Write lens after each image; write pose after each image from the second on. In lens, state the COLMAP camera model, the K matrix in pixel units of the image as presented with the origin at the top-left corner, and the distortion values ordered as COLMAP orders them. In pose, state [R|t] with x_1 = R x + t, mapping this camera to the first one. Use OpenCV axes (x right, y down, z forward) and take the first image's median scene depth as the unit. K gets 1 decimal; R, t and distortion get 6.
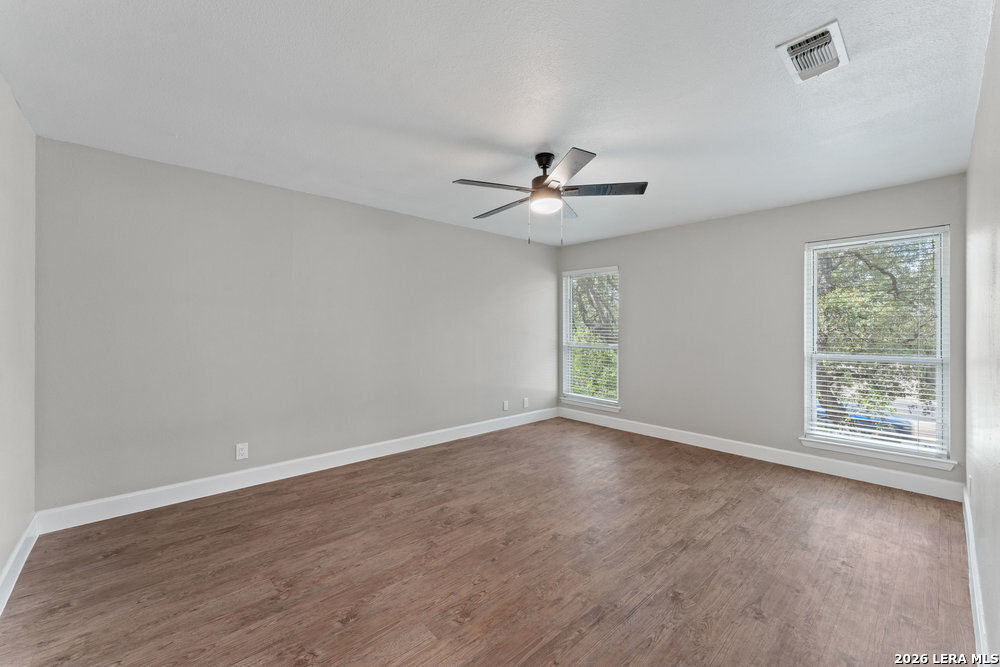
lens RADIAL K [[405.2, 0, 496.9], [0, 405.2, 331.2], [0, 0, 1]] dist [-0.000080, 0.000303]
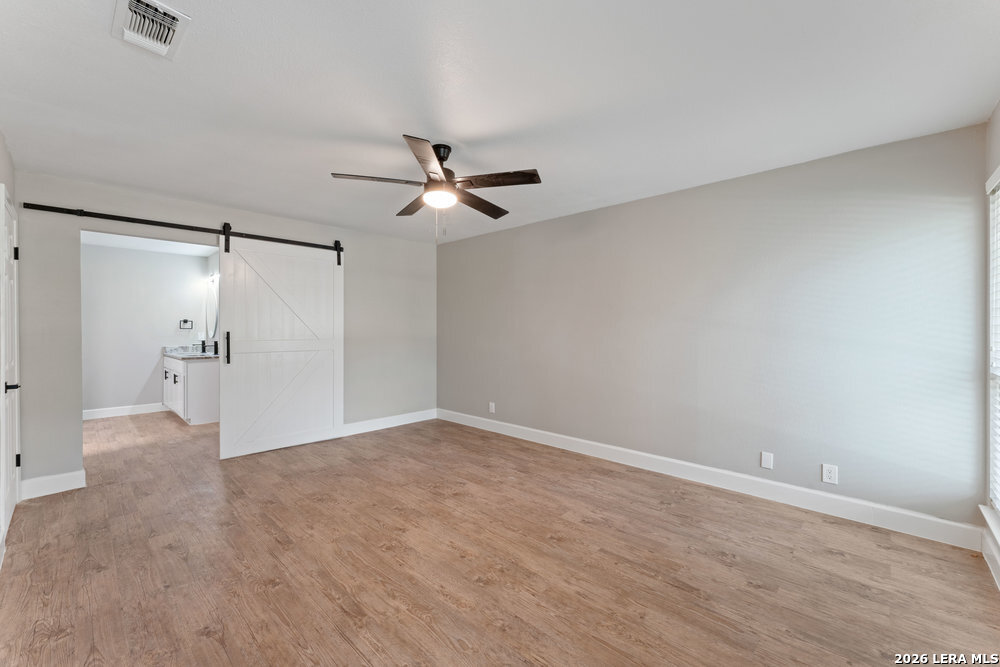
lens RADIAL K [[405.2, 0, 496.6], [0, 405.2, 330.3], [0, 0, 1]] dist [-0.000080, 0.000303]
pose [[0.073437, 0.002947, -0.997296, 1.015832], [-0.009618, 0.999951, 0.002247, -0.004204], [0.997253, 0.009427, 0.073462, 0.992940]]
